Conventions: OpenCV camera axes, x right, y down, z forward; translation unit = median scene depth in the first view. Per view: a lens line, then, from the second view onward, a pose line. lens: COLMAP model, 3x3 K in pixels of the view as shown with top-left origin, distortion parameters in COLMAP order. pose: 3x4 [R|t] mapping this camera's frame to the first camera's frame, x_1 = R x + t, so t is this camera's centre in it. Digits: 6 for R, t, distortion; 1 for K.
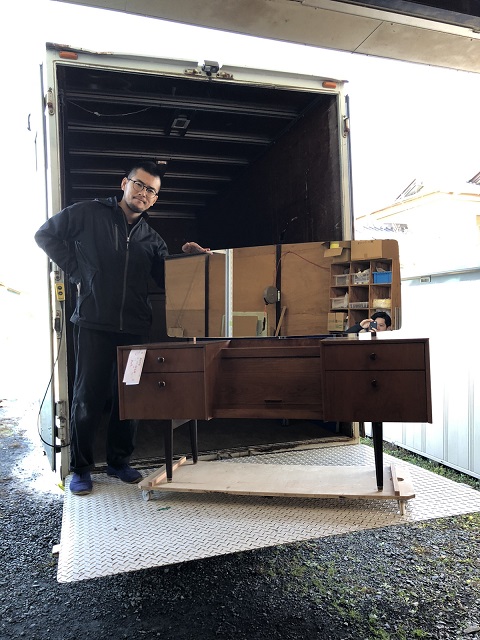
lens RADIAL K [[523.1, 0, 229.9], [0, 523.1, 336.4], [0, 0, 1]] dist [0.016220, 0.014719]
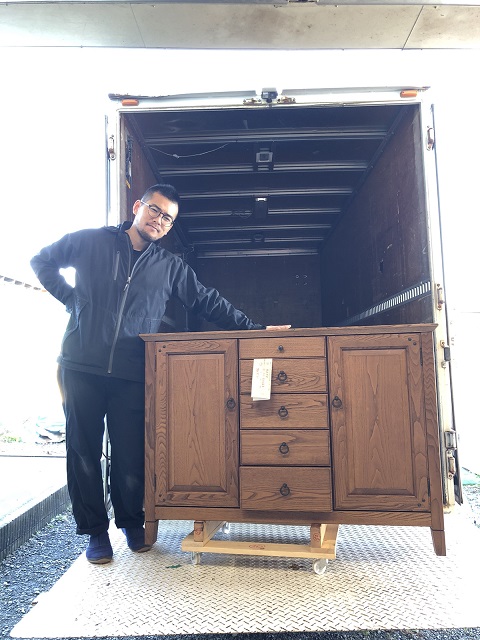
lens RADIAL K [[523.1, 0, 235.0], [0, 523.1, 325.3], [0, 0, 1]] dist [0.016220, 0.014719]
pose [[0.942984, 0.000005, -0.332838, 0.217476], [-0.035174, 0.994402, -0.099639, 0.005511], [0.330974, 0.105665, 0.937705, 0.122415]]
